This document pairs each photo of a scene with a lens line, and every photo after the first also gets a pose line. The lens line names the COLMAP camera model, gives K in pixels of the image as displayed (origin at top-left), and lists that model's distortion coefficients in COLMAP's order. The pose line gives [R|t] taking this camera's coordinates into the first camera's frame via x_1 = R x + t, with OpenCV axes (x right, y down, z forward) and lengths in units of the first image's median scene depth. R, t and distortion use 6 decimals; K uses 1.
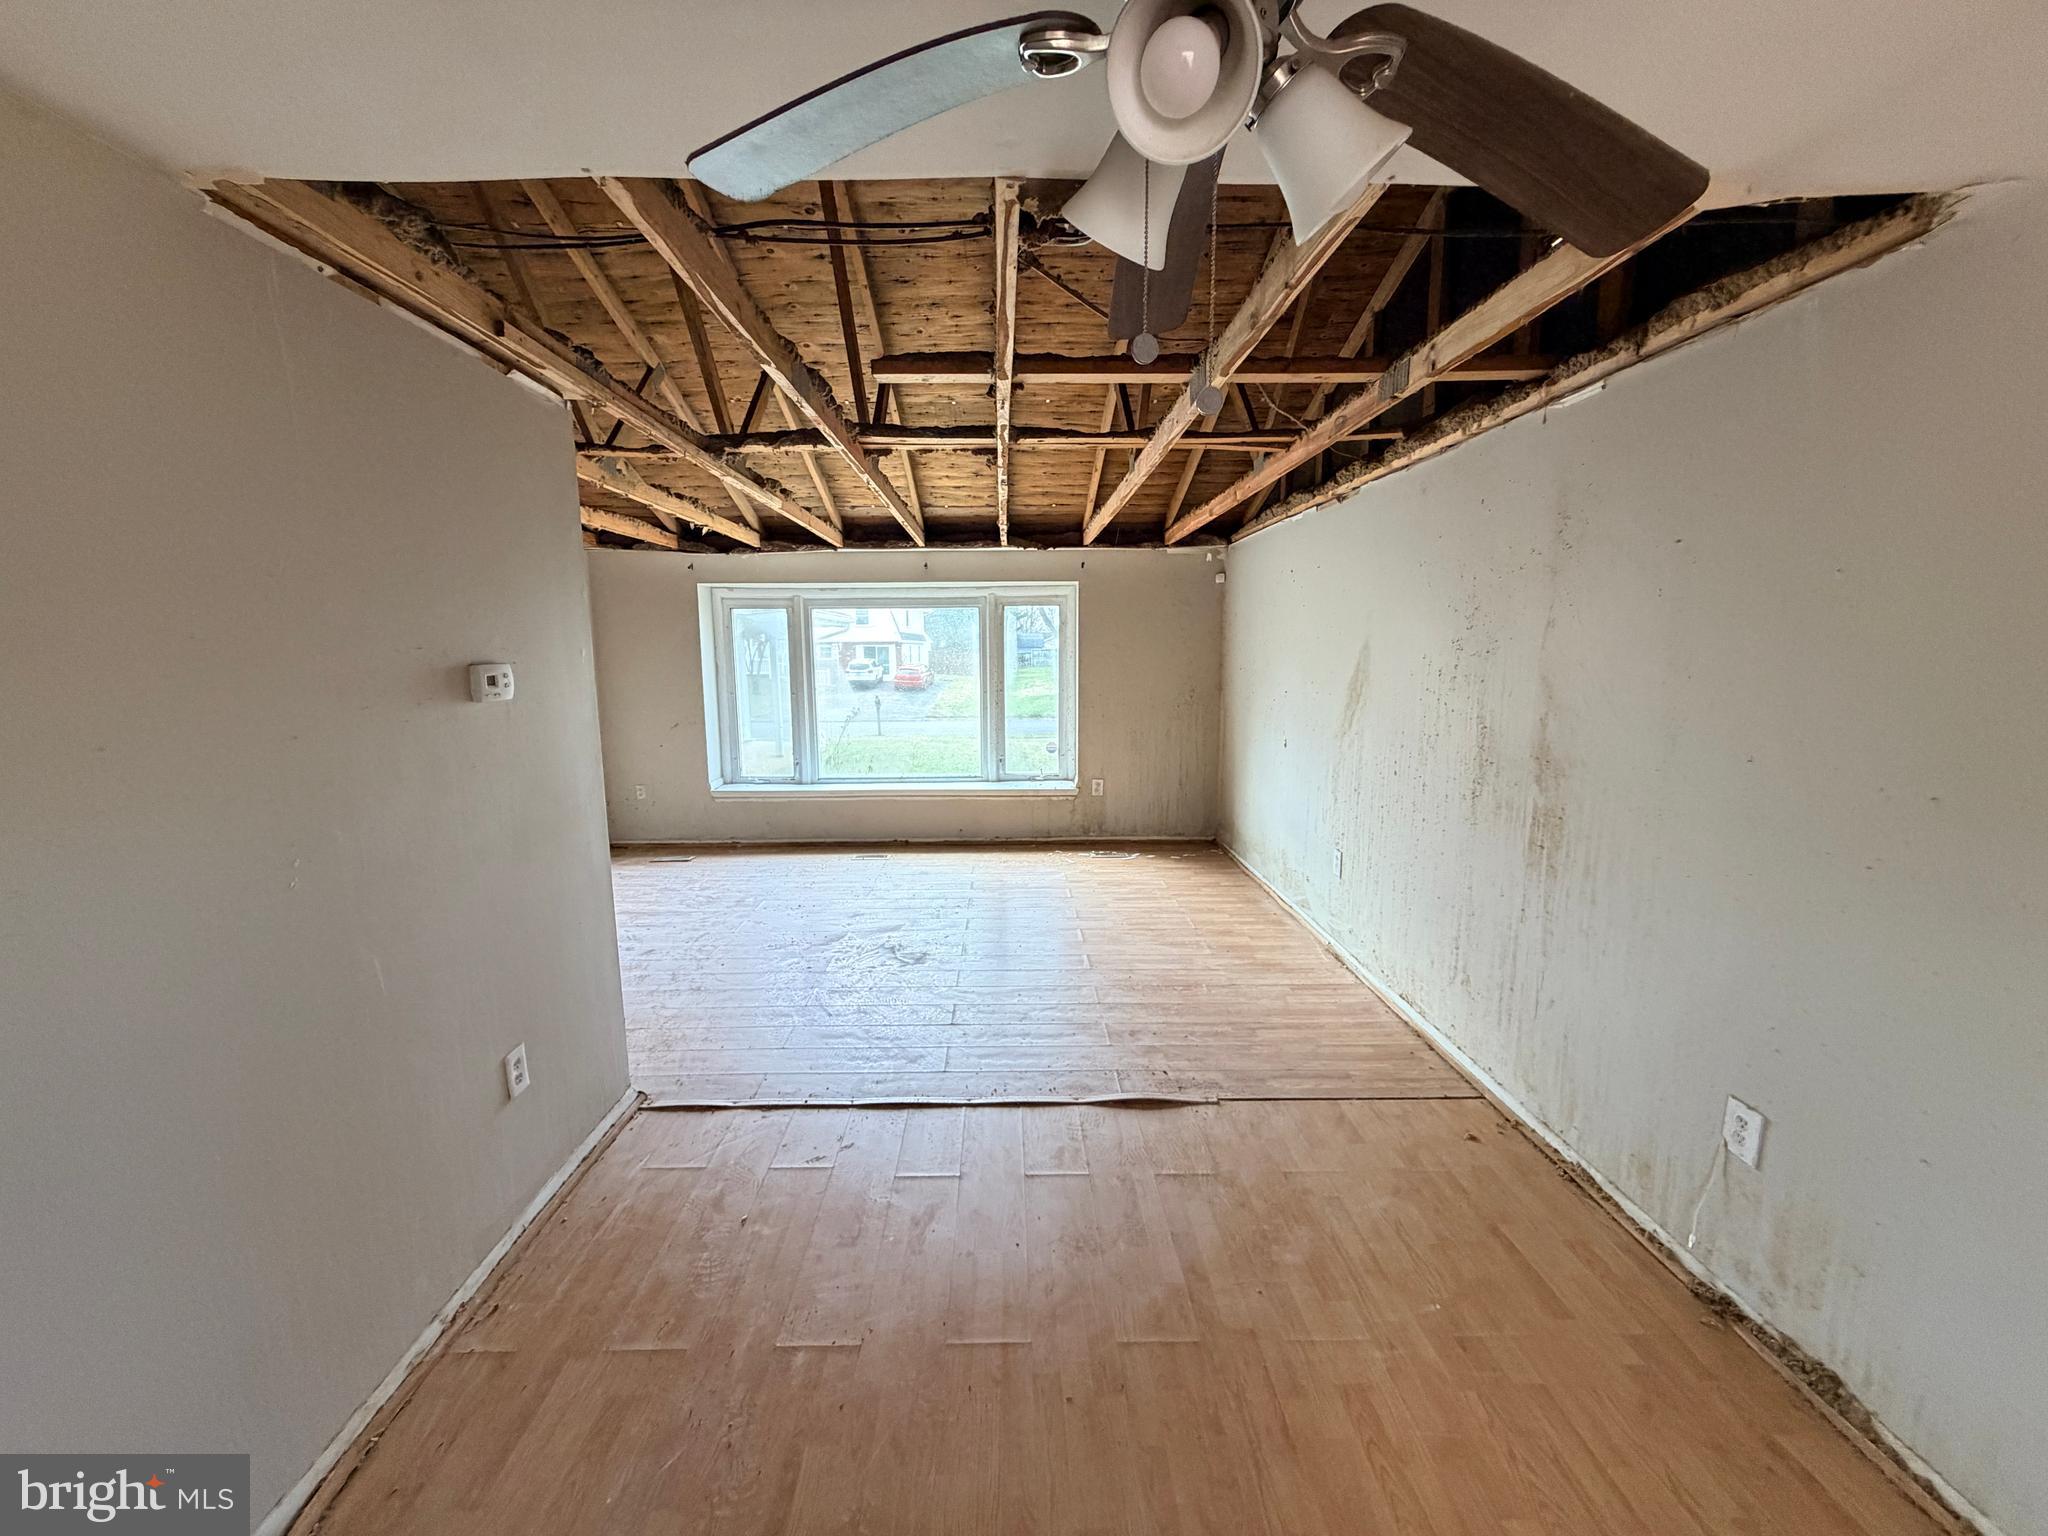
lens RADIAL K [[815.6, 0, 1017.6], [0, 815.6, 769.3], [0, 0, 1]] dist [-0.000553, 0.001022]
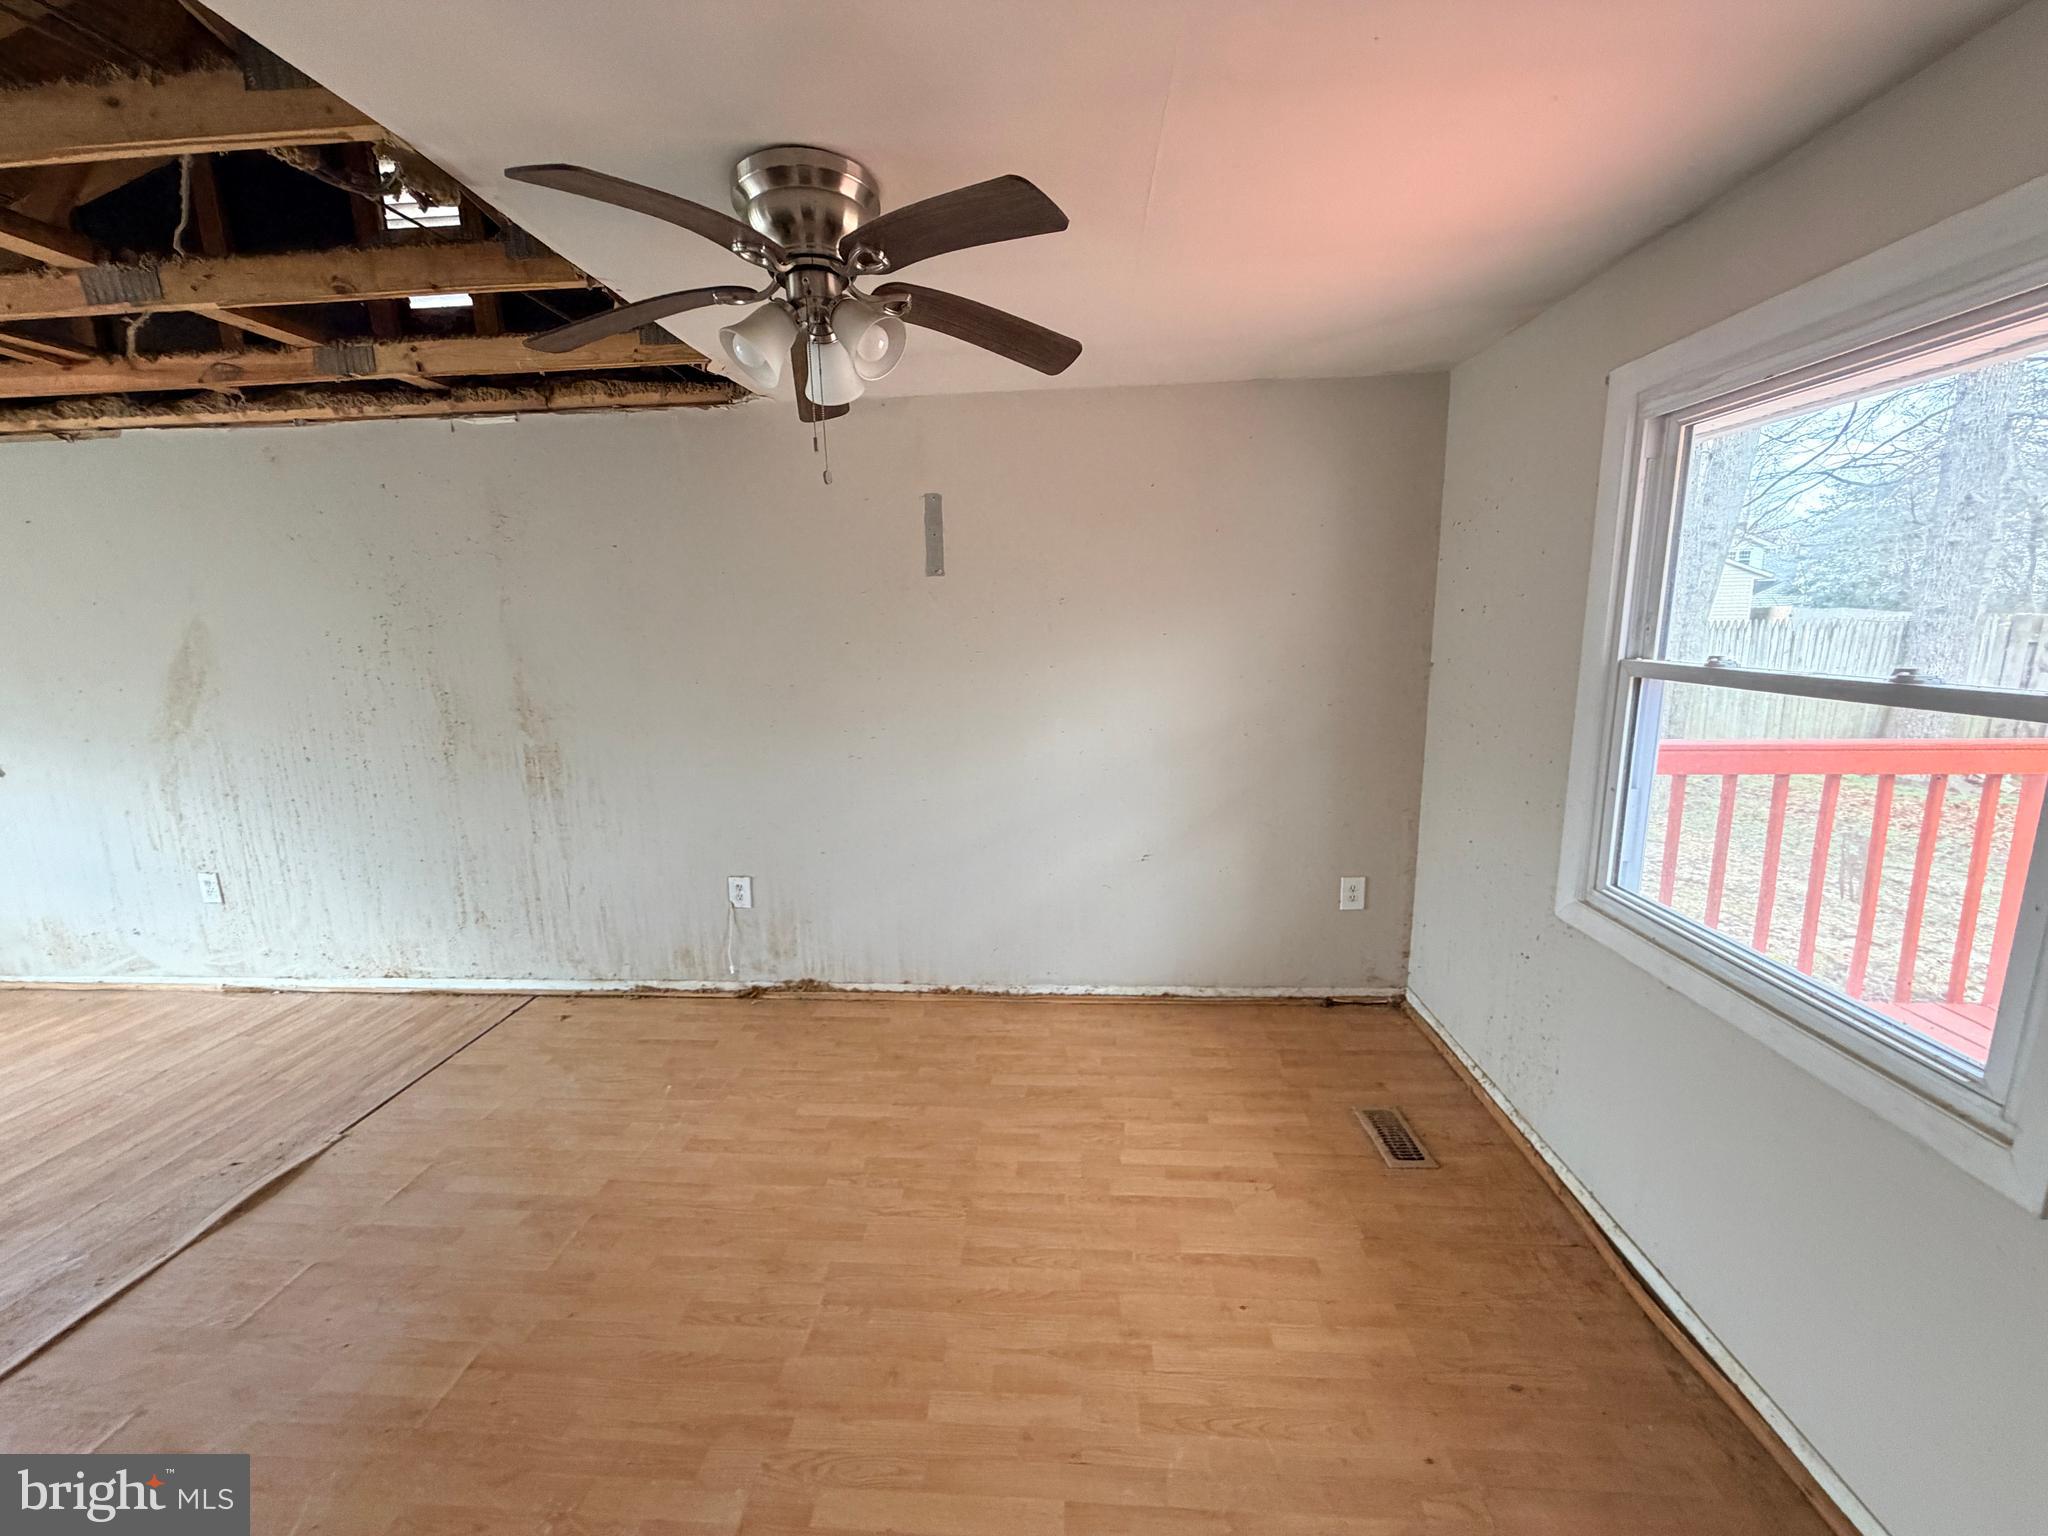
lens RADIAL K [[815.6, 0, 1012.1], [0, 815.6, 770.4], [0, 0, 1]] dist [-0.000553, 0.001022]
pose [[0.092149, -0.184013, 0.978595, -0.516837], [0.170183, 0.971227, 0.166603, -0.002670], [-0.981095, 0.151188, 0.120813, 0.124635]]
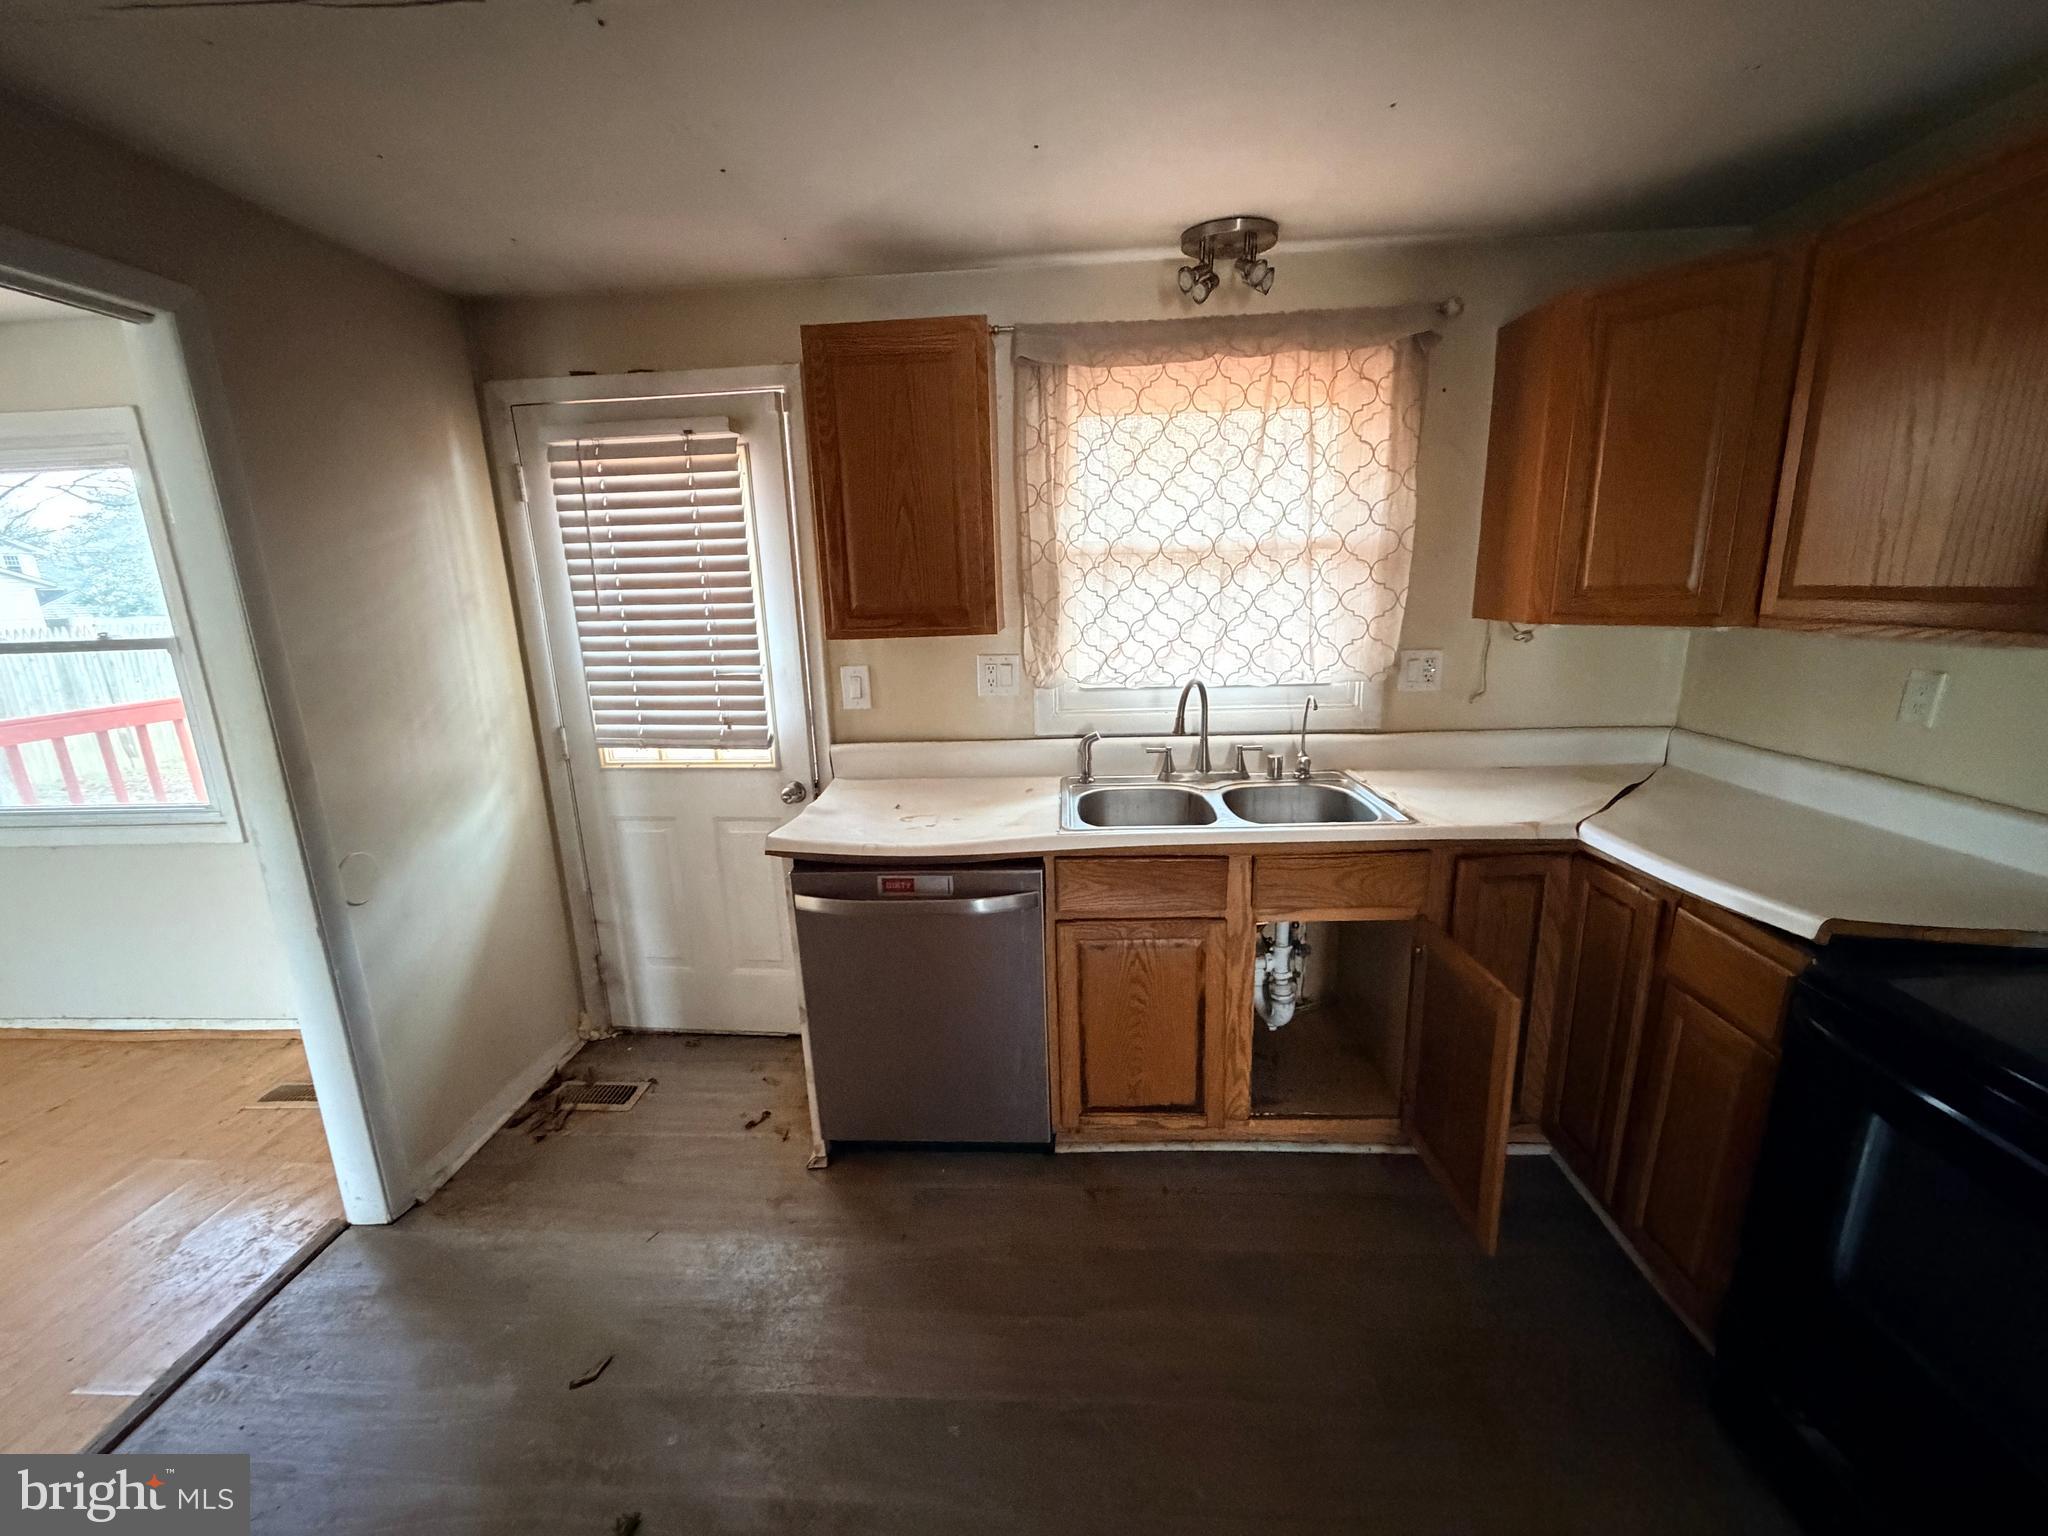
lens RADIAL K [[815.6, 0, 1020.7], [0, 815.6, 768.3], [0, 0, 1]] dist [-0.000553, 0.001022]
pose [[-0.996572, 0.021576, 0.079867, -1.162490], [0.049873, 0.926934, 0.371894, -0.047137], [-0.066008, 0.374603, -0.924833, 0.547845]]
